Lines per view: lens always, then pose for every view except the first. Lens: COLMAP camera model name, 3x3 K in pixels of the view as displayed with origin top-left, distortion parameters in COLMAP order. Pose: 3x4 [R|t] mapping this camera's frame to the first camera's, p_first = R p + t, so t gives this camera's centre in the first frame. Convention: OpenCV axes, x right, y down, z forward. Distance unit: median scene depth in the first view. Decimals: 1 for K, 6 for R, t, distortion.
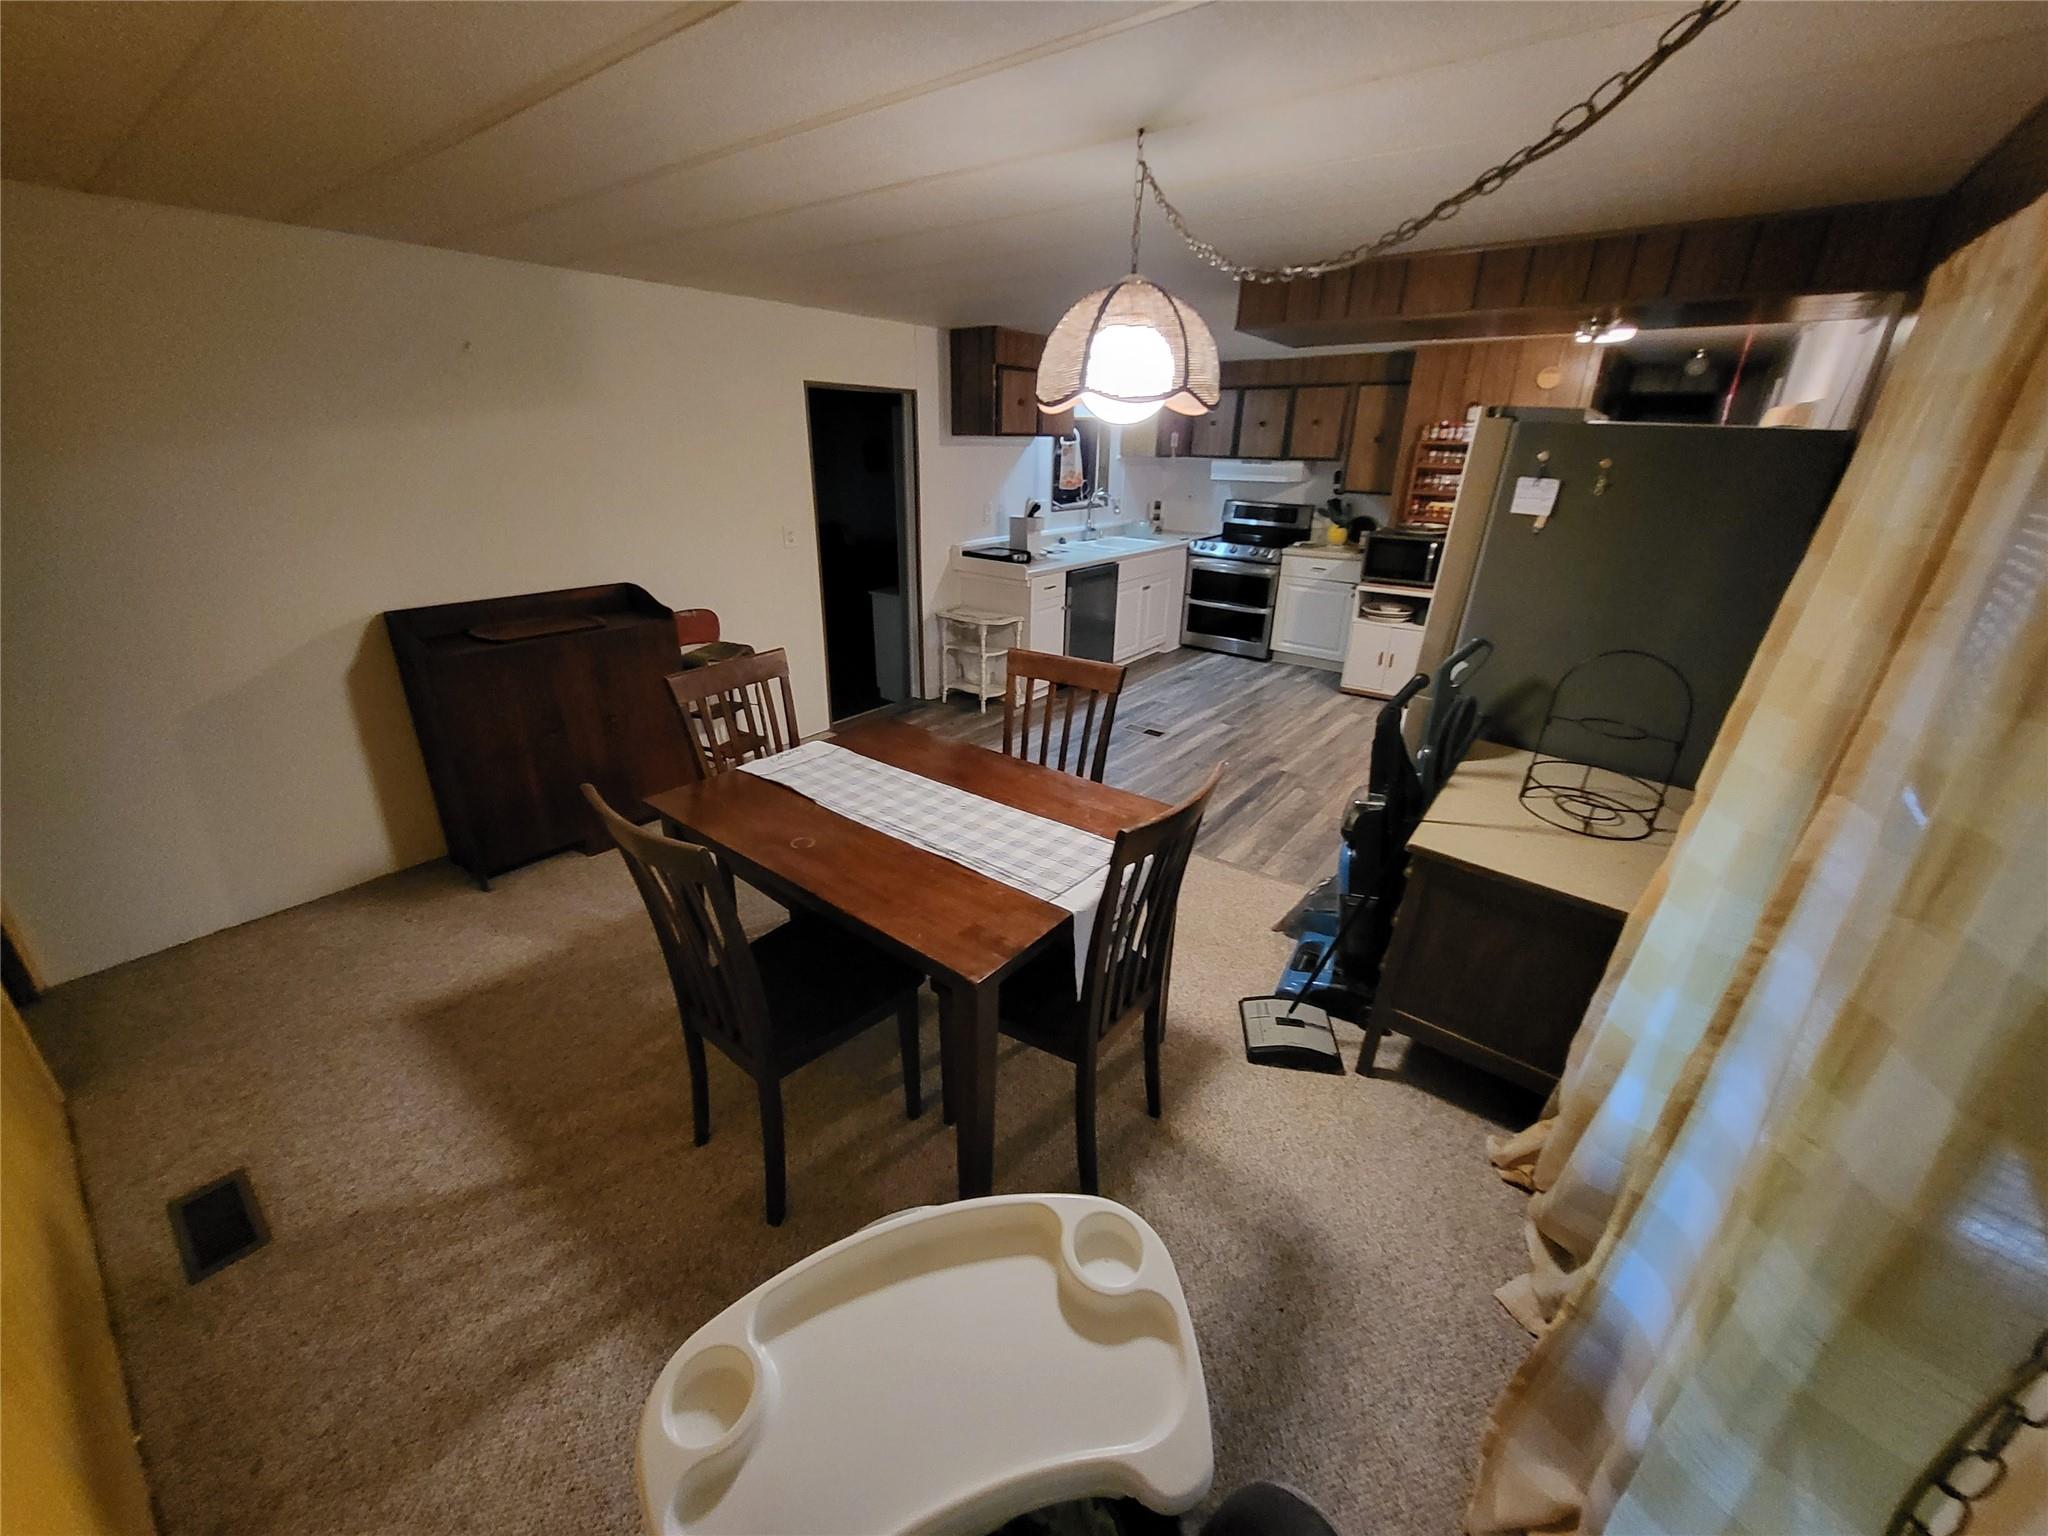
lens RADIAL K [[802.3, 0, 1019.9], [0, 802.3, 761.1], [0, 0, 1]] dist [0.000217, -0.000043]
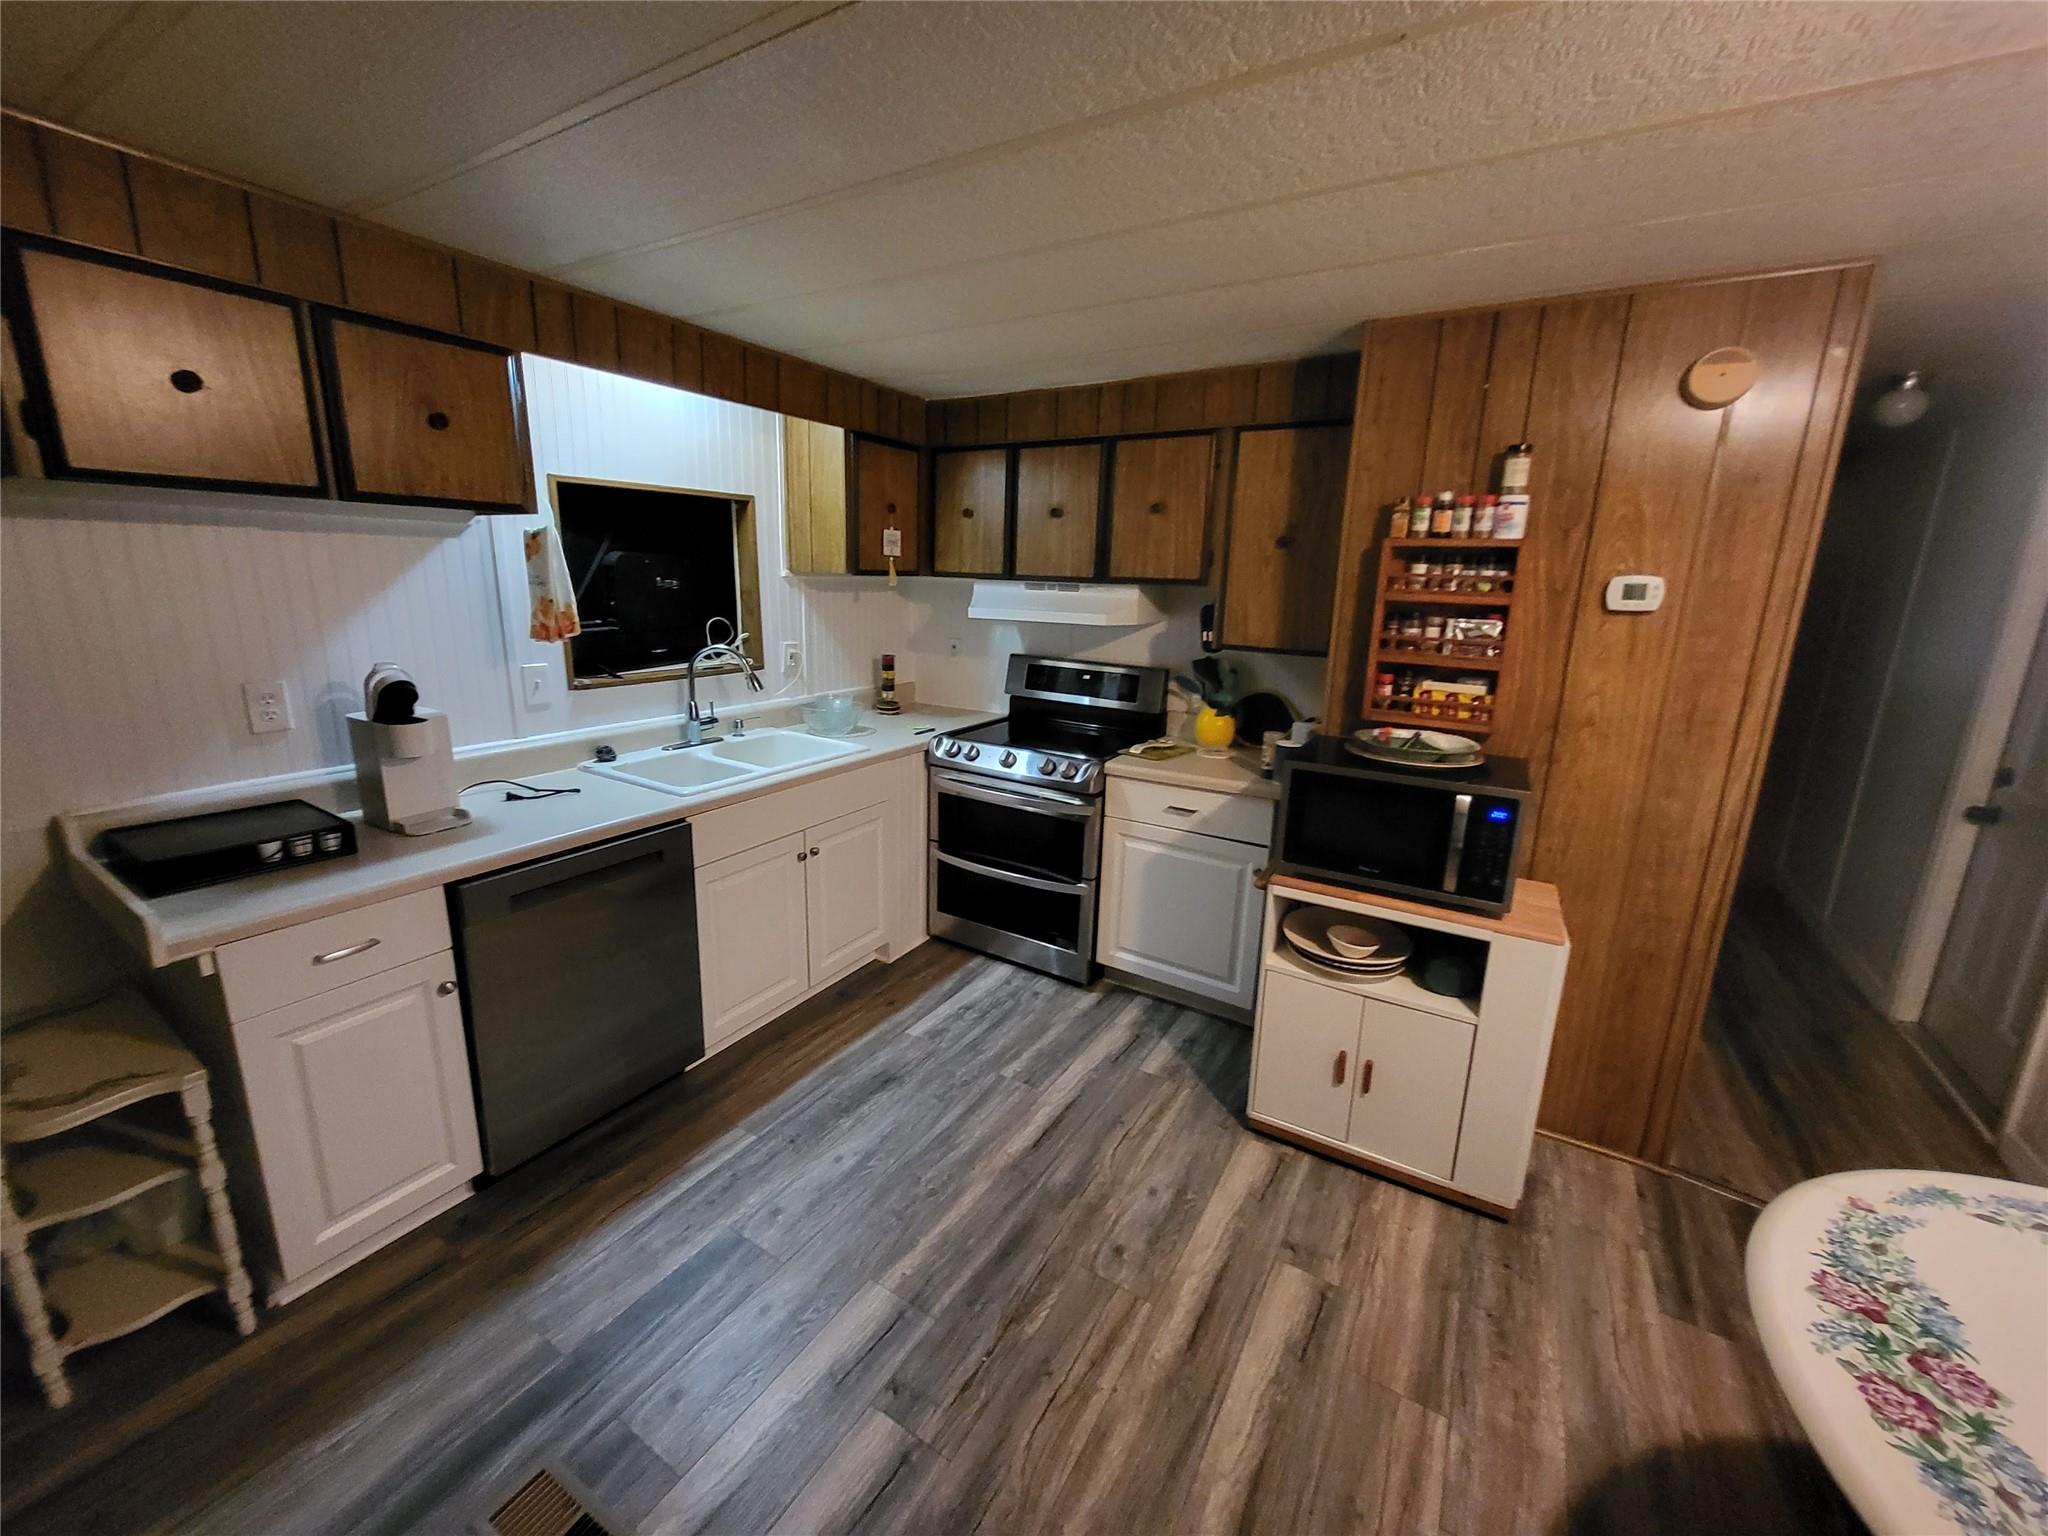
lens RADIAL K [[802.3, 0, 1026.0], [0, 802.3, 753.5], [0, 0, 1]] dist [0.000217, -0.000043]
pose [[0.992761, -0.013536, 0.119345, 0.228641], [0.031823, 0.987763, -0.152679, -0.202654], [-0.115818, 0.155371, 0.981043, 0.551558]]
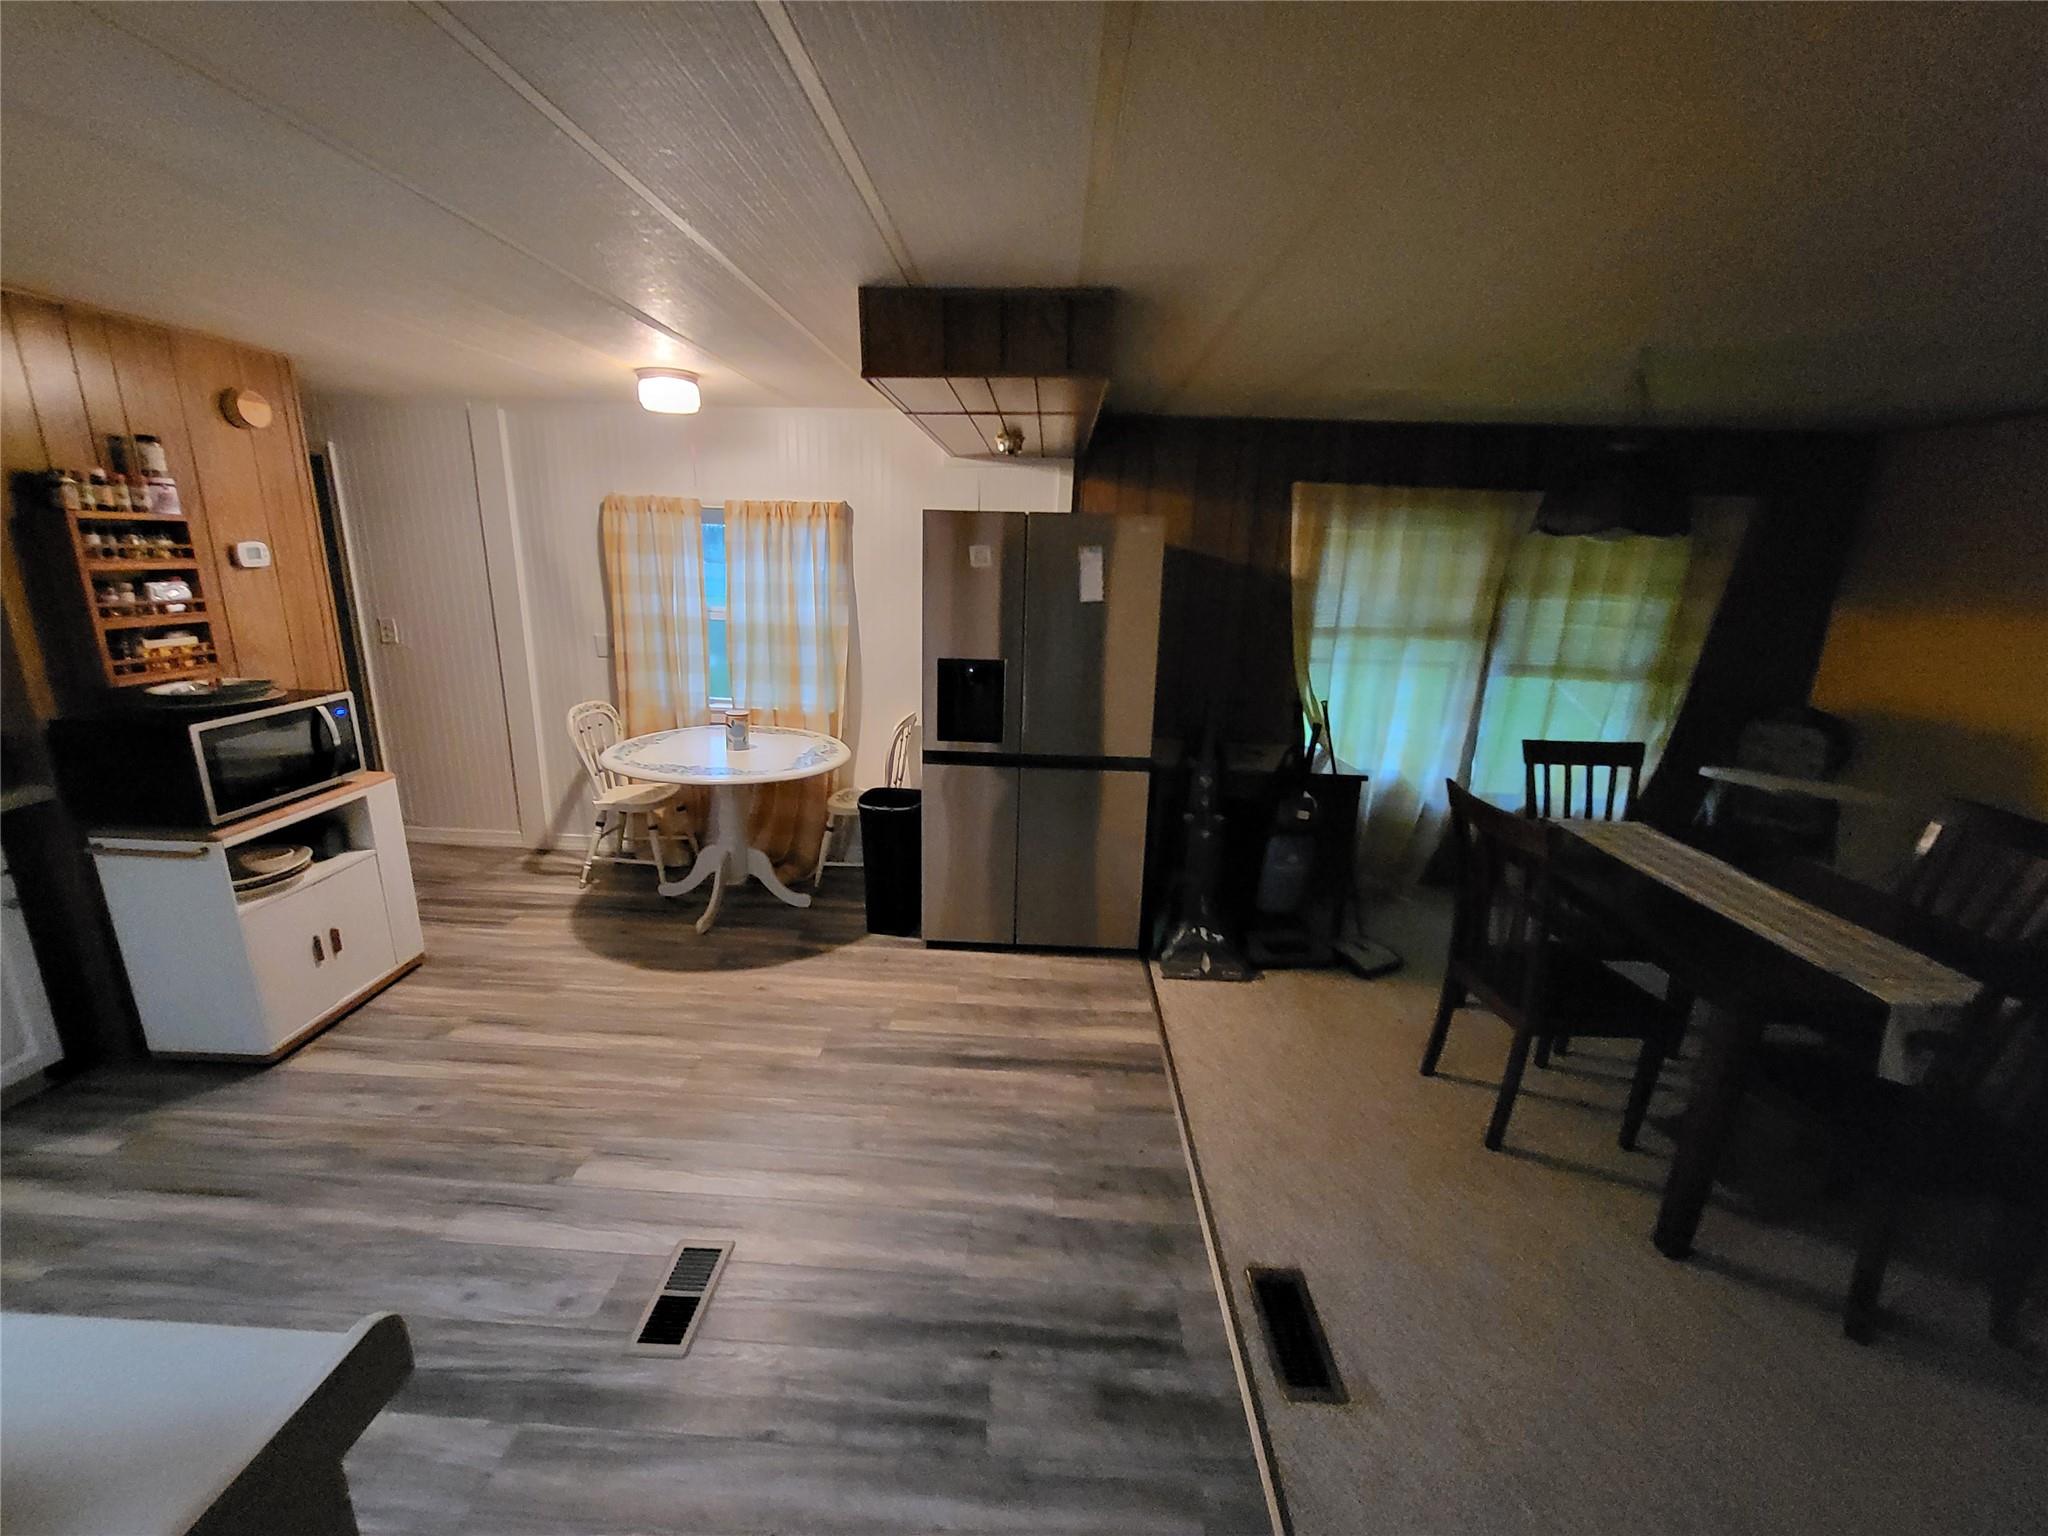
lens RADIAL K [[802.3, 0, 1007.4], [0, 802.3, 761.1], [0, 0, 1]] dist [0.000217, -0.000043]
pose [[-0.580734, -0.239860, 0.777956, -0.131041], [0.269887, 0.844845, 0.461950, -0.304281], [-0.768056, 0.478230, -0.425895, 0.751340]]
